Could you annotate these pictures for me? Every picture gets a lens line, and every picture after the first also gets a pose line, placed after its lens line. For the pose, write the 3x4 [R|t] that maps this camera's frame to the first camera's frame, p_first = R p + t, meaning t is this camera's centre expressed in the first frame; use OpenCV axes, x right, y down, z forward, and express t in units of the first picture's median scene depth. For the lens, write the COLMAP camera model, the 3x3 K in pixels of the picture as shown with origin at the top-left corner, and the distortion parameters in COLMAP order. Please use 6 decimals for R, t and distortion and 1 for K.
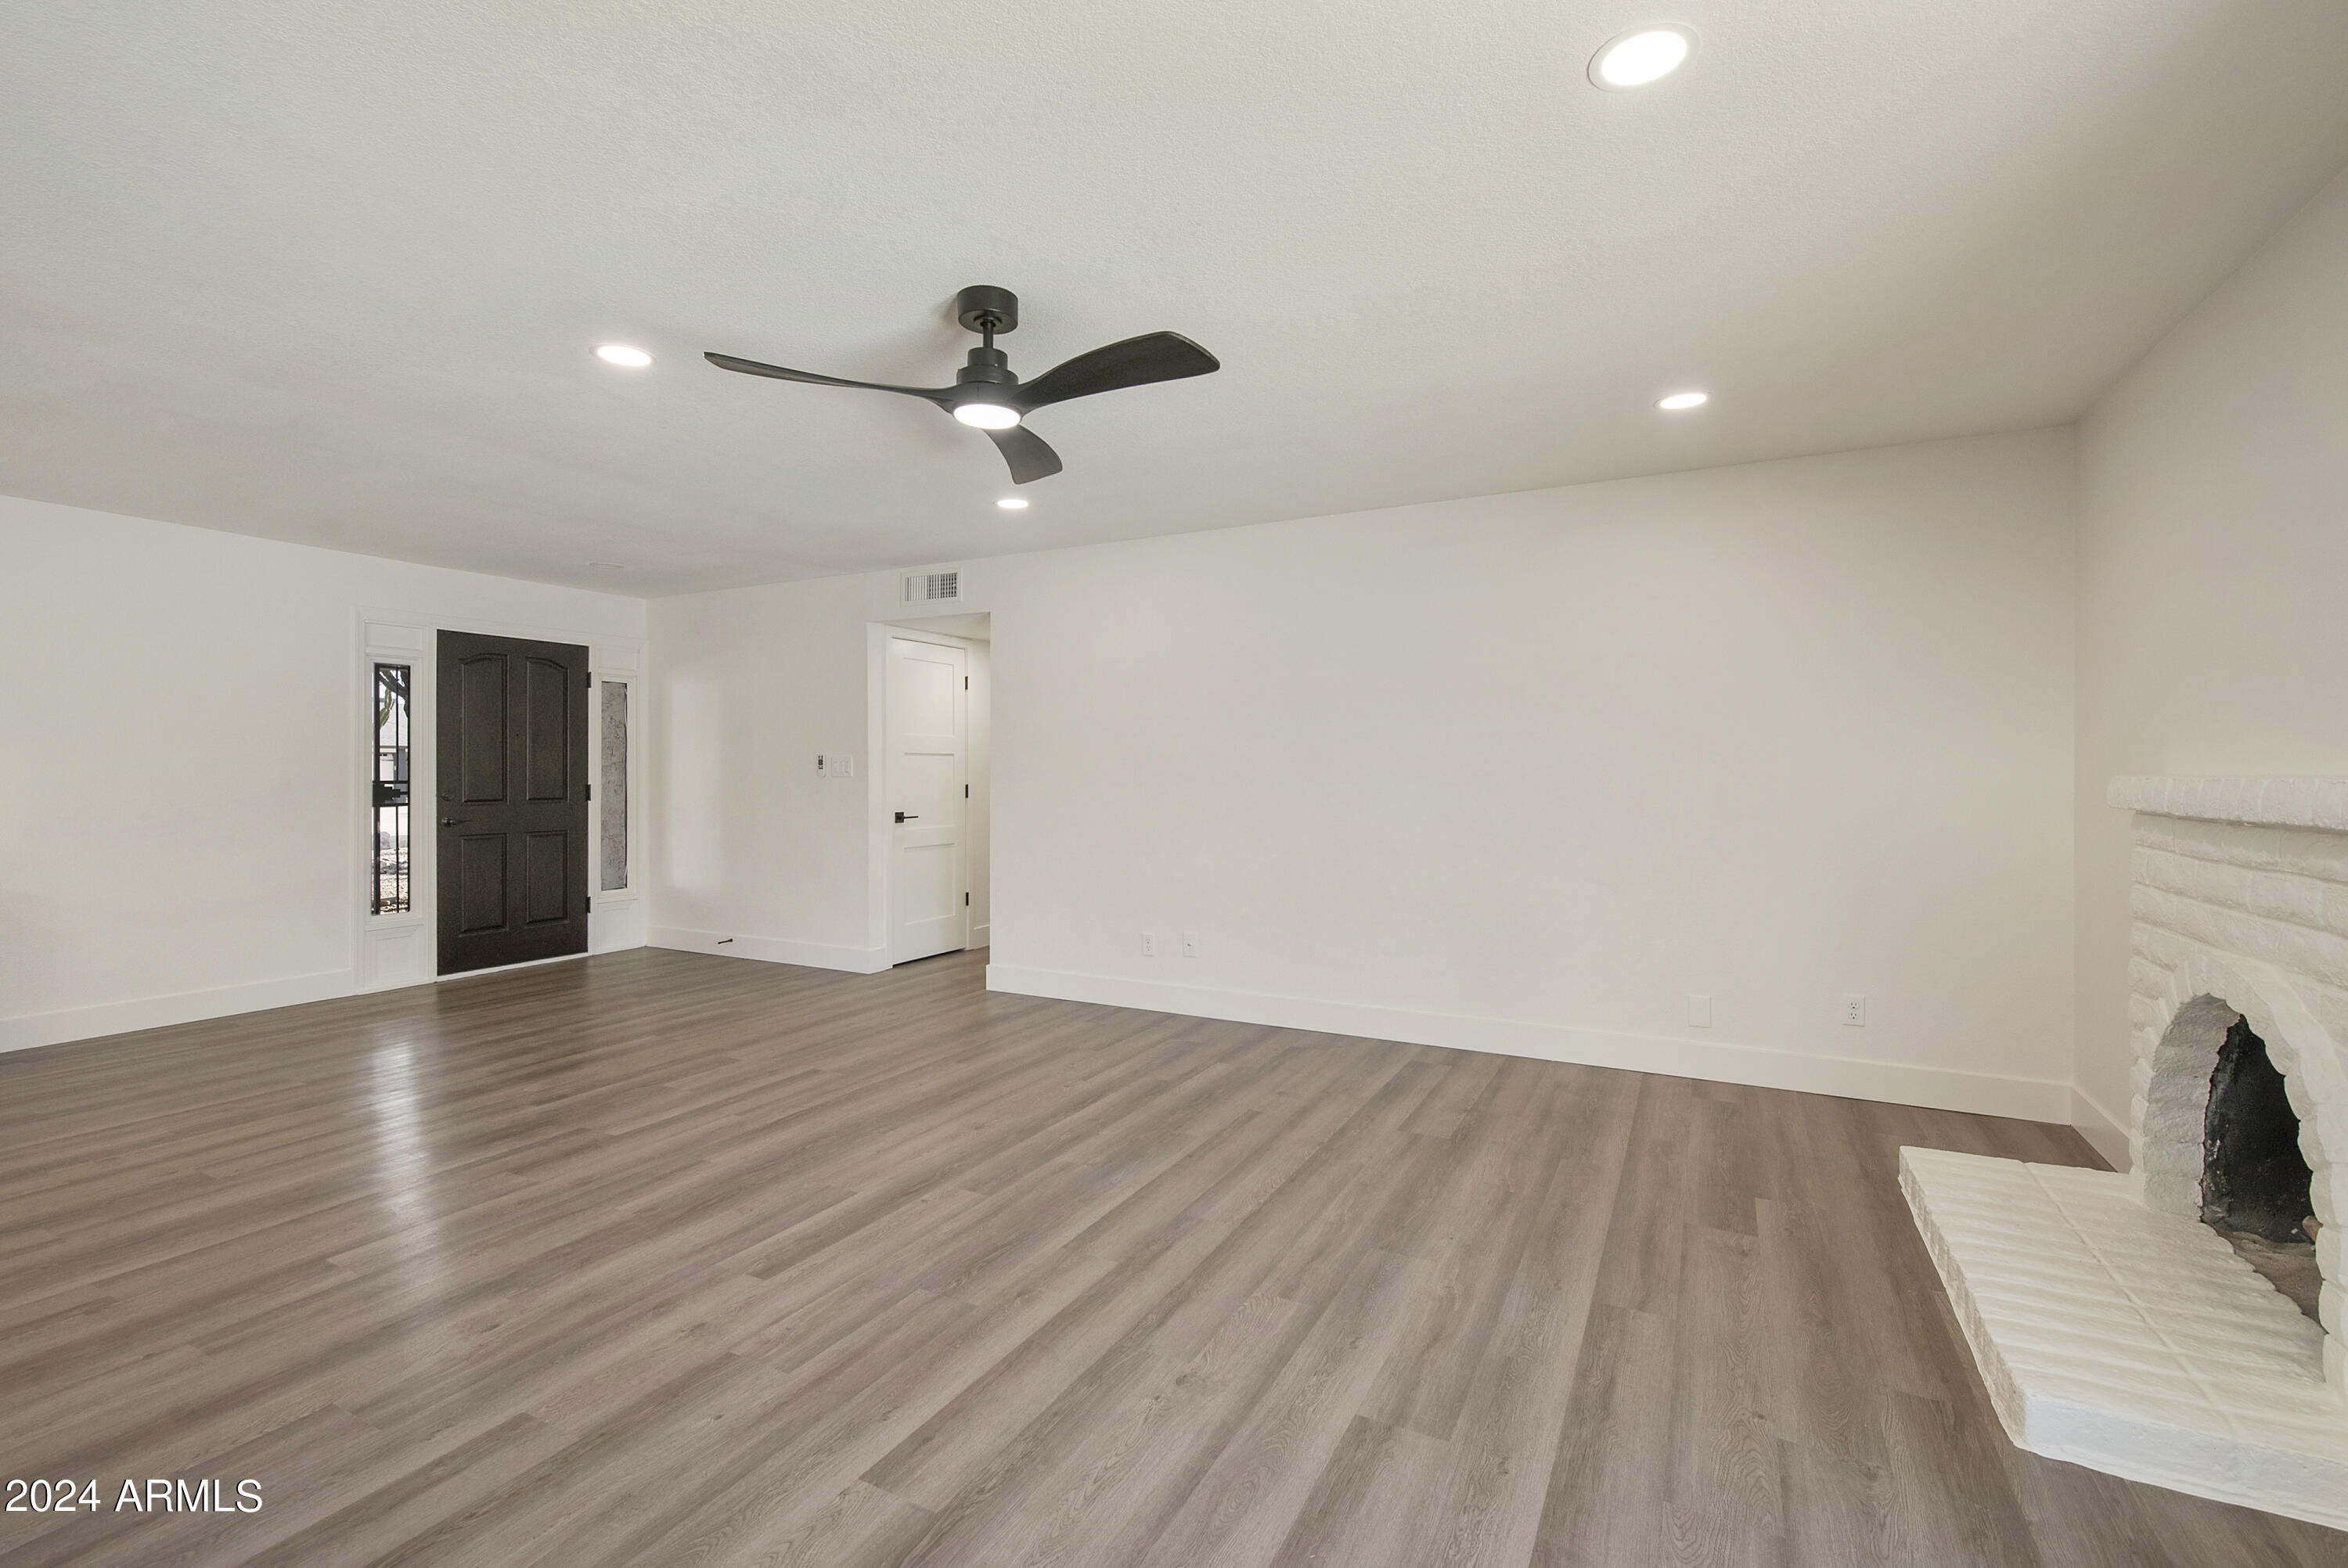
lens RADIAL K [[1027.2, 0, 1165.2], [0, 1027.2, 777.3], [0, 0, 1]] dist [0.000692, -0.002024]
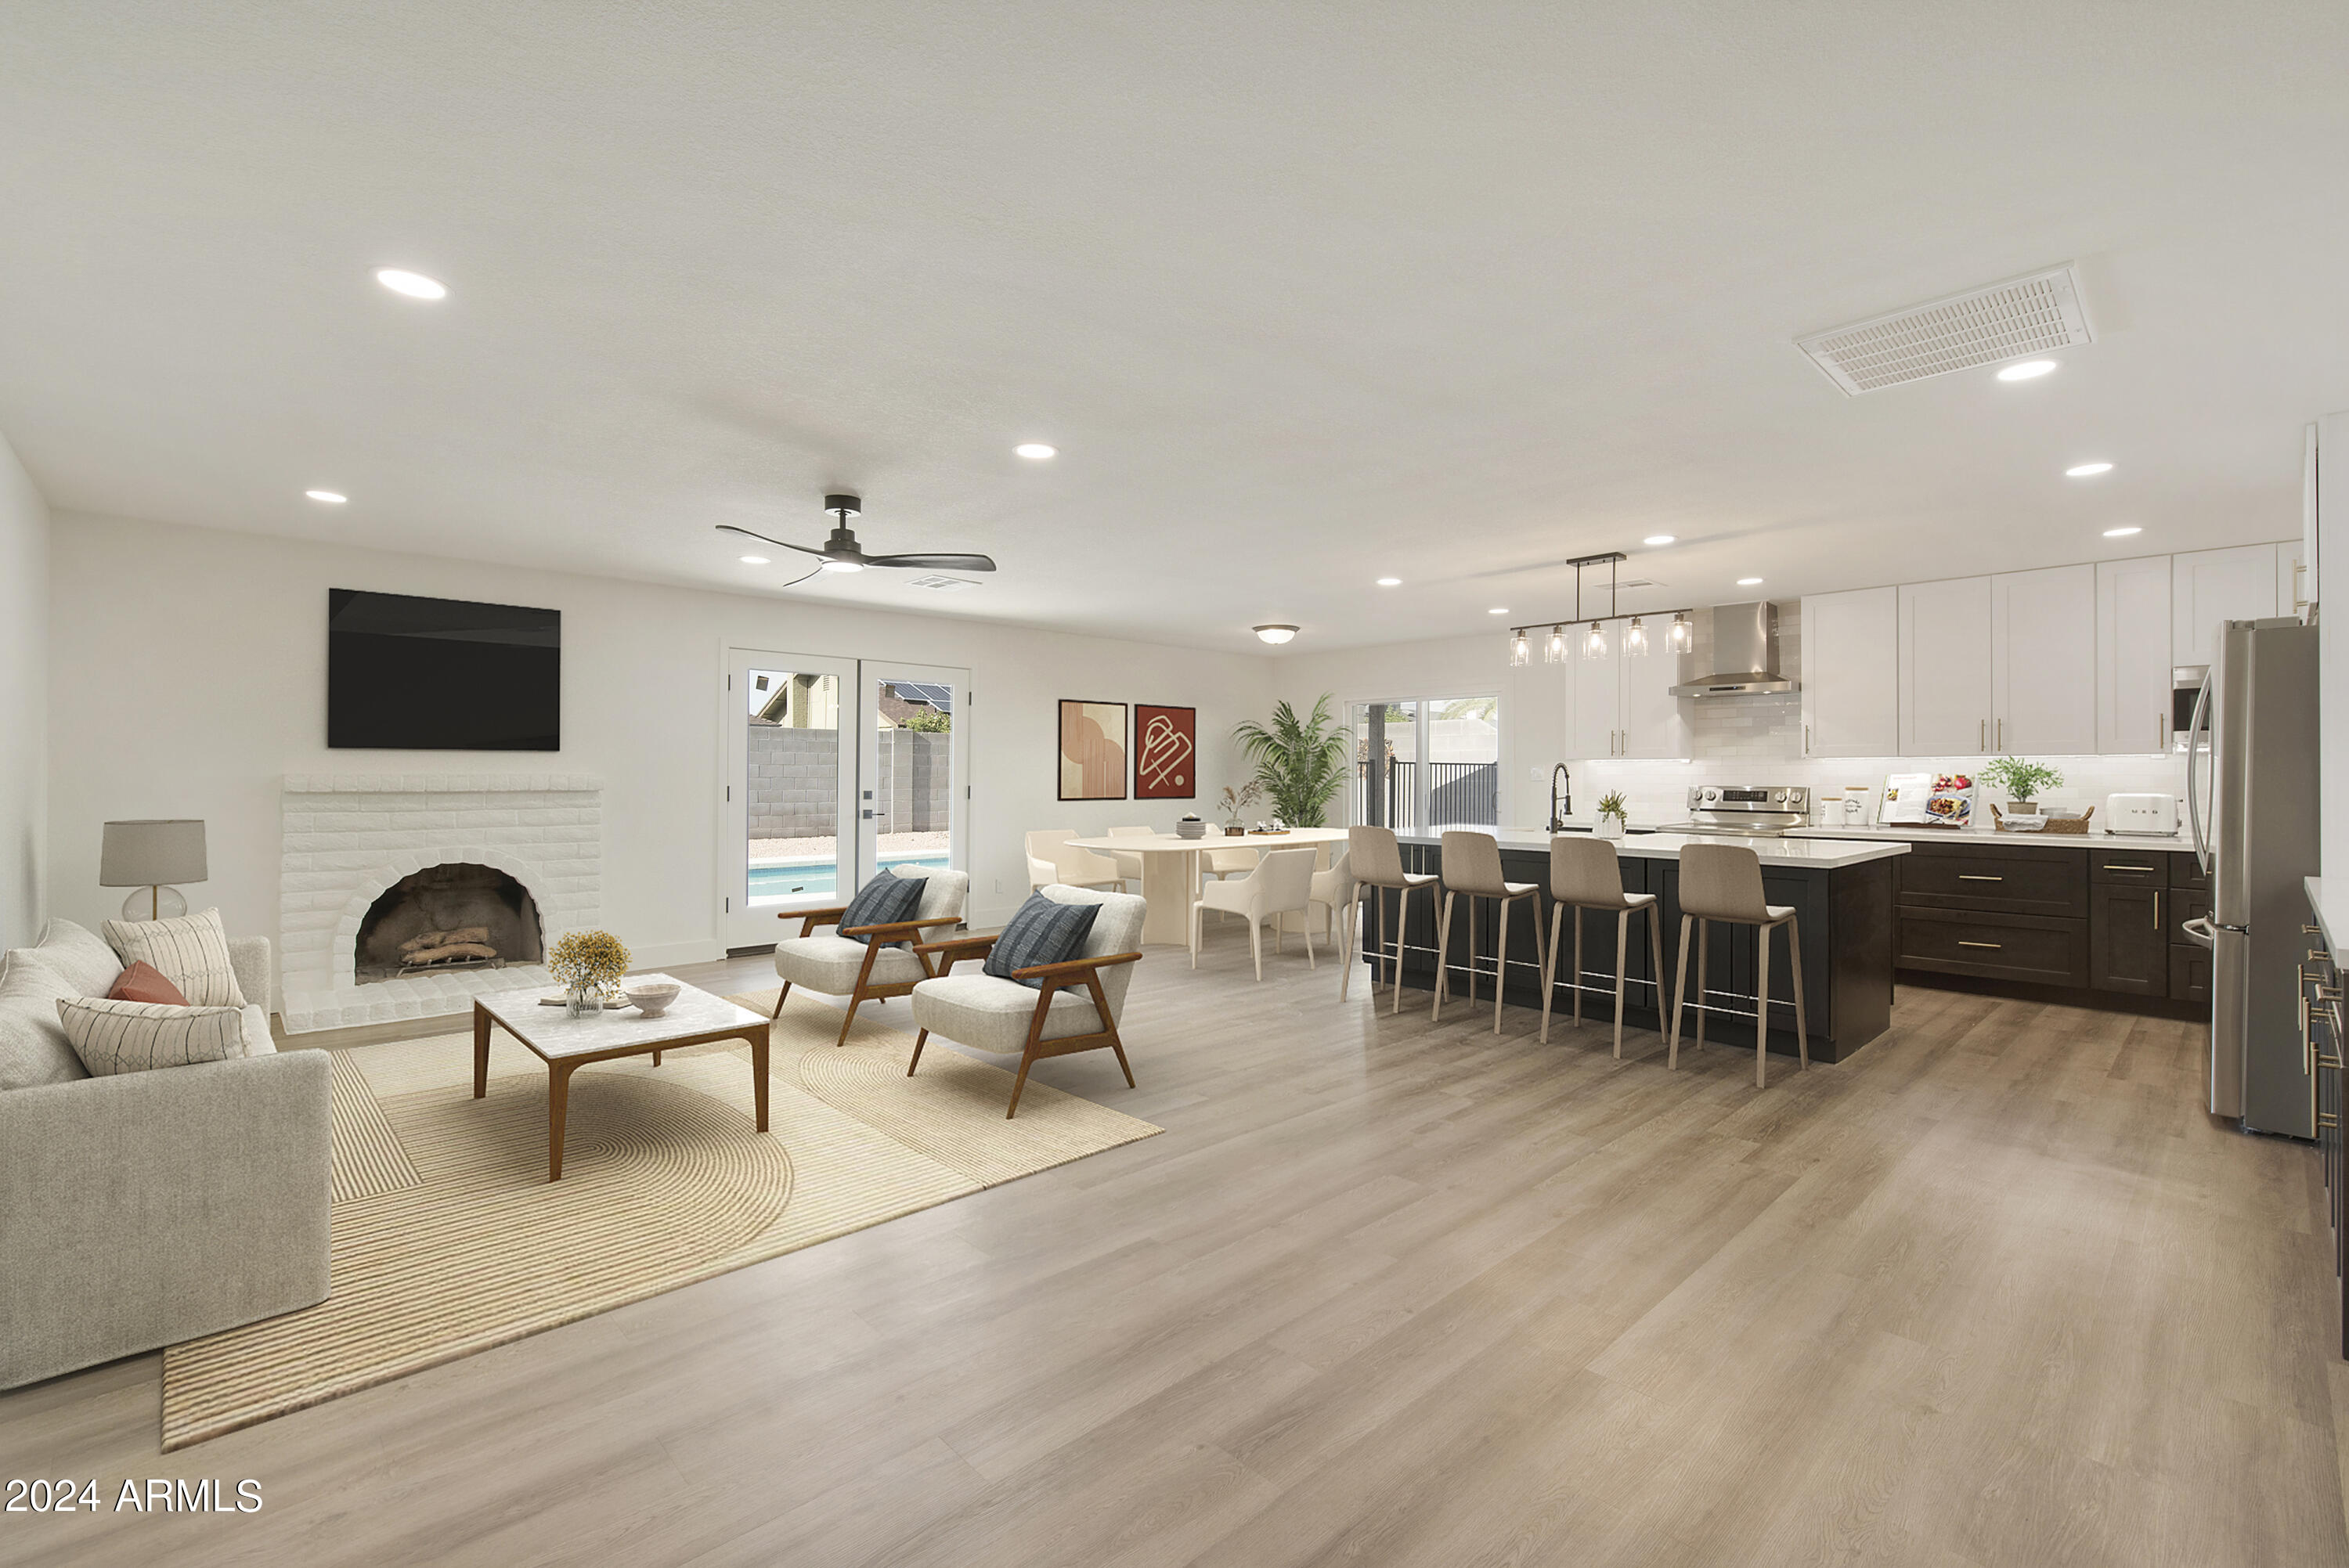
lens RADIAL K [[1023.5, 0, 1171.8], [0, 1023.5, 769.5], [0, 0, 1]] dist [0.001835, -0.000635]
pose [[-0.947468, -0.003169, 0.319835, -0.984199], [-0.003049, 0.999995, 0.000878, -0.014352], [-0.319837, -0.000143, -0.947473, 1.931764]]
